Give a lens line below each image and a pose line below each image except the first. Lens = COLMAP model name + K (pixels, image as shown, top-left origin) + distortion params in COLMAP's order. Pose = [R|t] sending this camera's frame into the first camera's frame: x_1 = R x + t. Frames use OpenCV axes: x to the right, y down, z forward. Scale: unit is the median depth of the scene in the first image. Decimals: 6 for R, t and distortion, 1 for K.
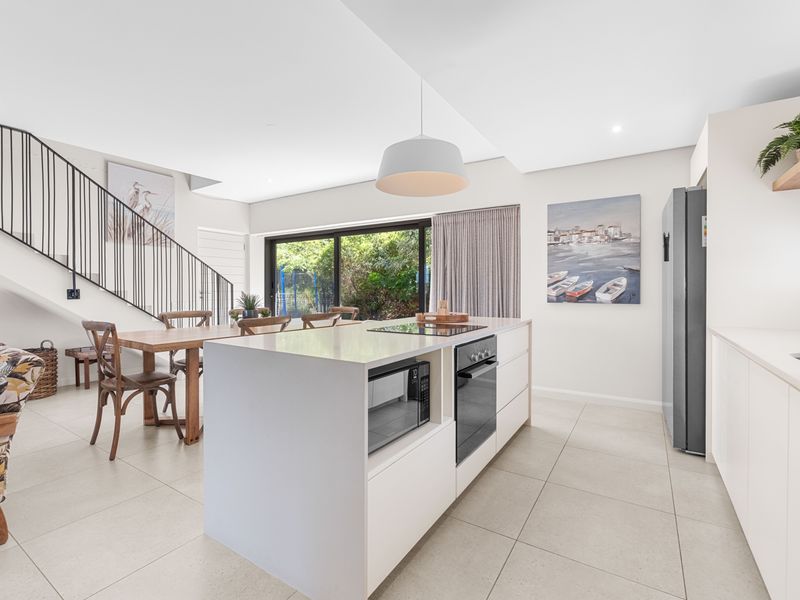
lens RADIAL K [[381.7, 0, 400.0], [0, 381.7, 294.3], [0, 0, 1]] dist [-0.023334, -0.000203]
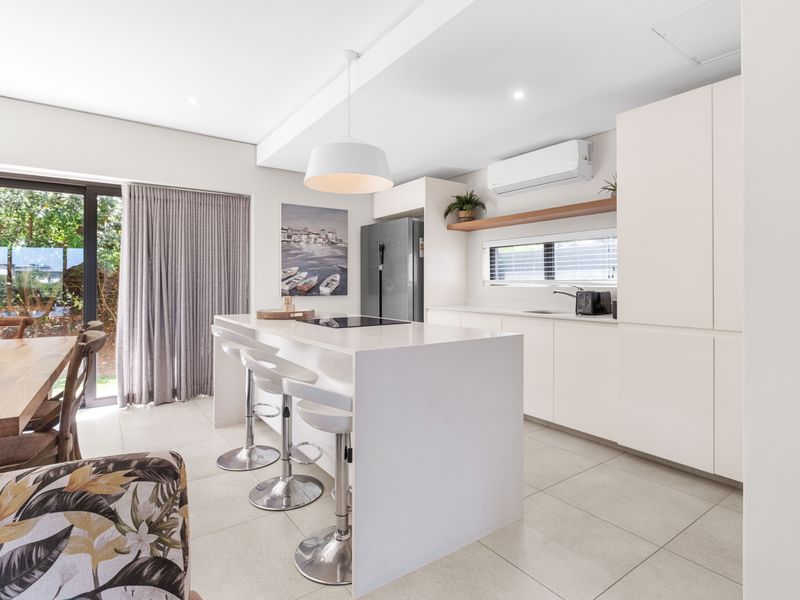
lens RADIAL K [[431.1, 0, 393.9], [0, 431.1, 282.9], [0, 0, 1]] dist [-0.002298, -0.000264]
pose [[0.387273, 0.001637, 0.921964, -0.612633], [0.011859, 0.999907, -0.006757, -0.004185], [-0.921889, 0.013551, 0.387218, 0.267809]]
